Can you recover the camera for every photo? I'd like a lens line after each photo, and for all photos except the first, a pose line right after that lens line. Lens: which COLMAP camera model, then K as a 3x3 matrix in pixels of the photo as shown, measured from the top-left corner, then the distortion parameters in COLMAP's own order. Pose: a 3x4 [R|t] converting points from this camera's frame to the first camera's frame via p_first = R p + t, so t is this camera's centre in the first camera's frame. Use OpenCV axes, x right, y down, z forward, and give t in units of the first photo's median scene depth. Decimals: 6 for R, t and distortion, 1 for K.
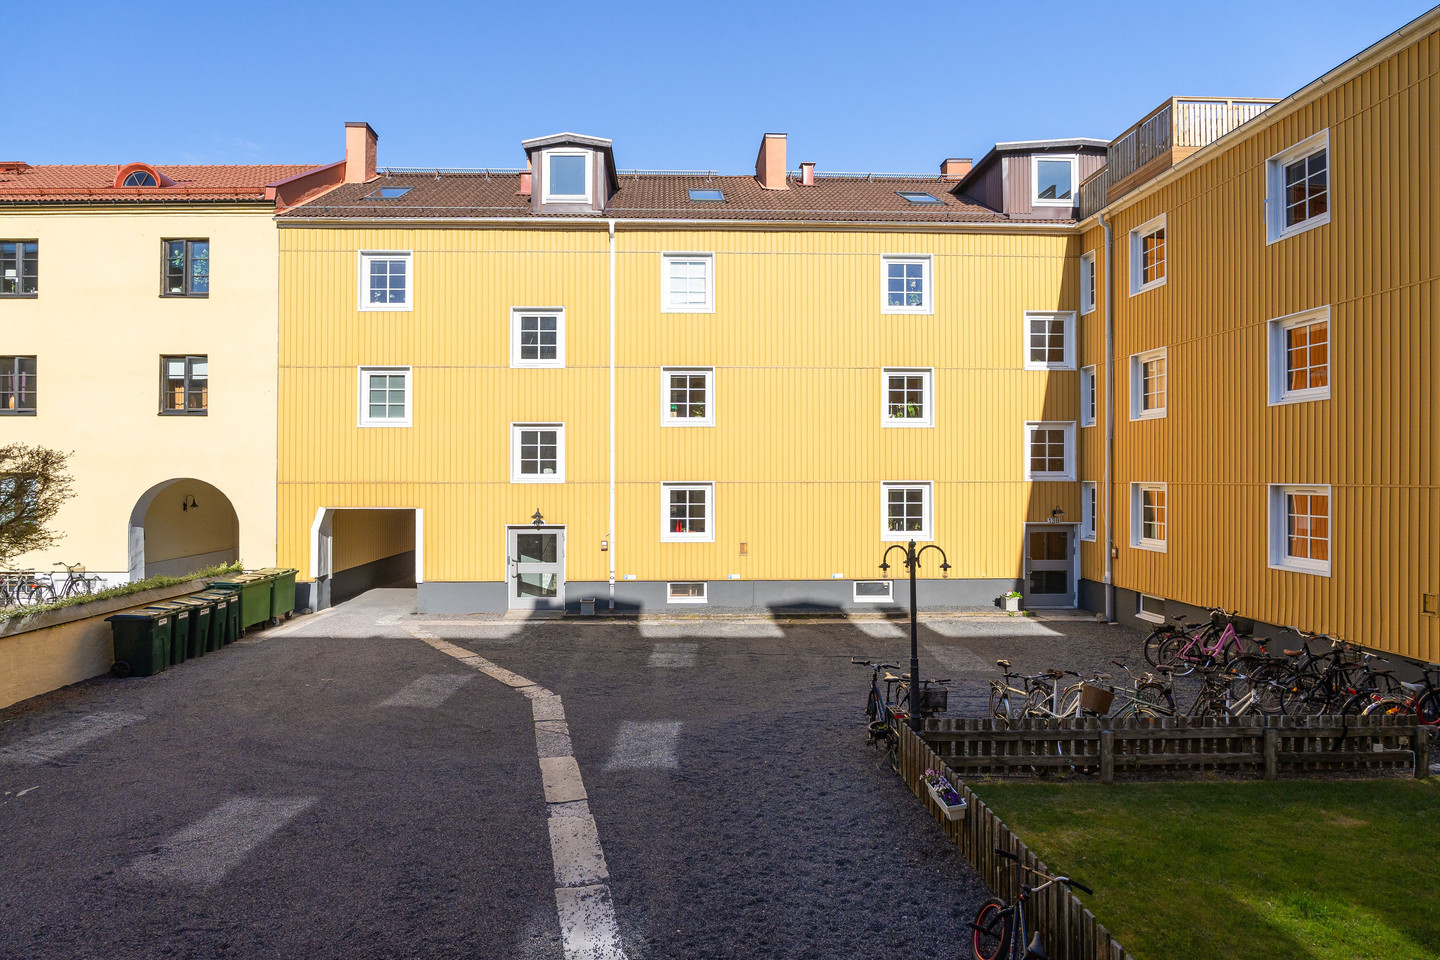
lens RADIAL K [[787.8, 0, 720.0], [0, 787.8, 480.0], [0, 0, 1]] dist [-0.031377, 0.012913]
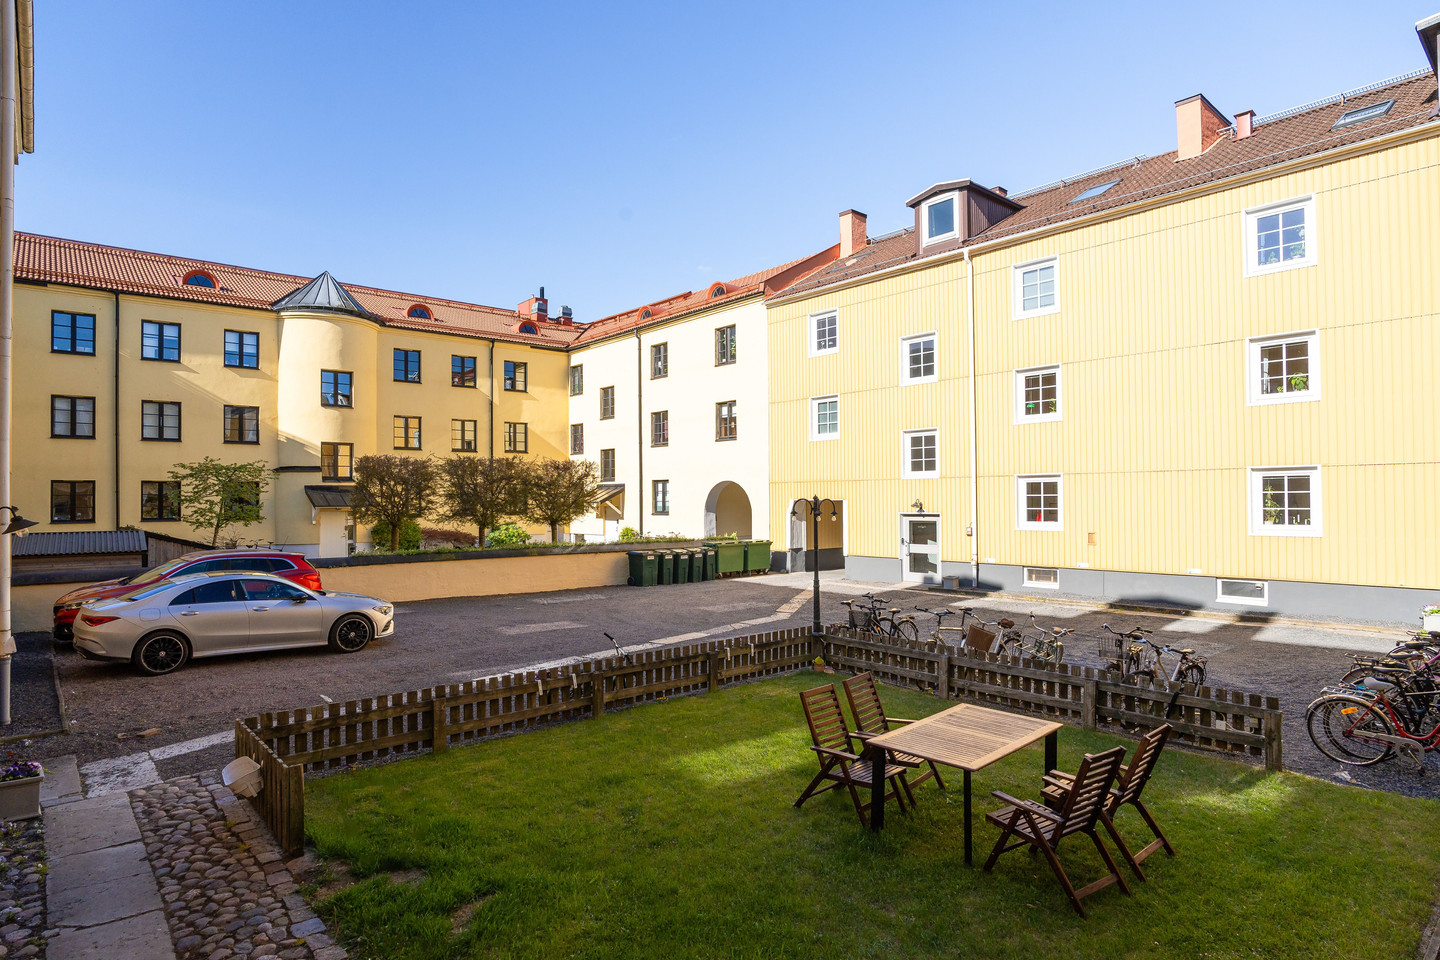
lens RADIAL K [[806.4, 0, 720.0], [0, 806.4, 480.0], [0, 0, 1]] dist [-0.000198, 0.000266]
pose [[0.634894, -0.022965, -0.772258, 0.530490], [0.008730, 0.999708, -0.022551, 0.031268], [0.772550, 0.007576, 0.634909, -0.029843]]
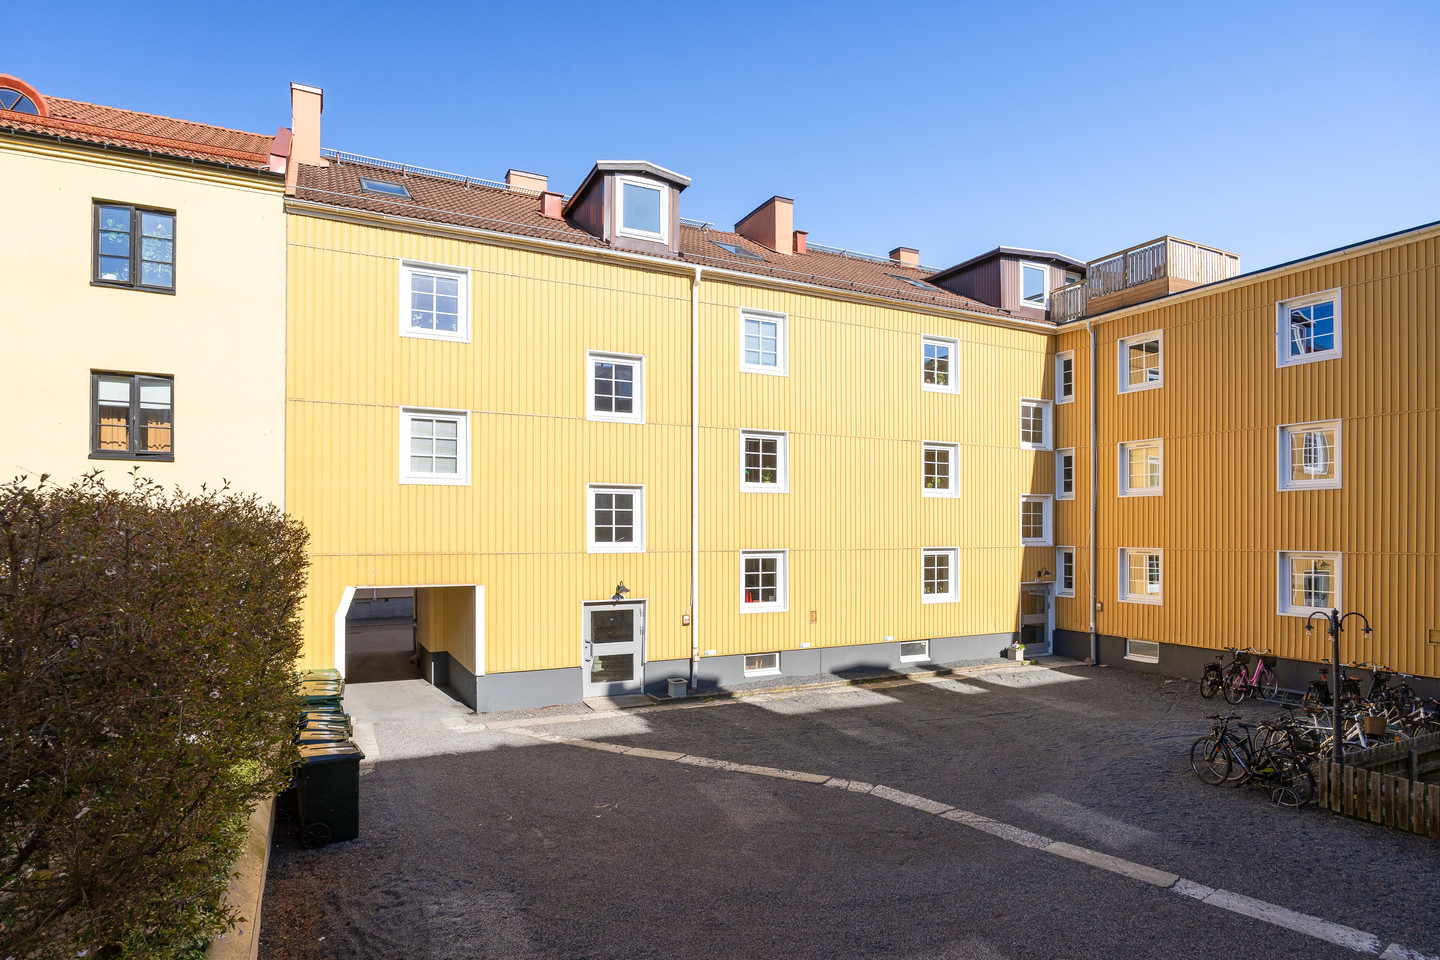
lens RADIAL K [[793.0, 0, 721.5], [0, 793.0, 534.0], [0, 0, 1]] dist [-0.016387, 0.000645]
pose [[0.906078, -0.000009, 0.423111, -0.498623], [0.000157, 1.000000, -0.000316, -0.016595], [-0.423111, 0.000353, 0.906078, 0.143147]]
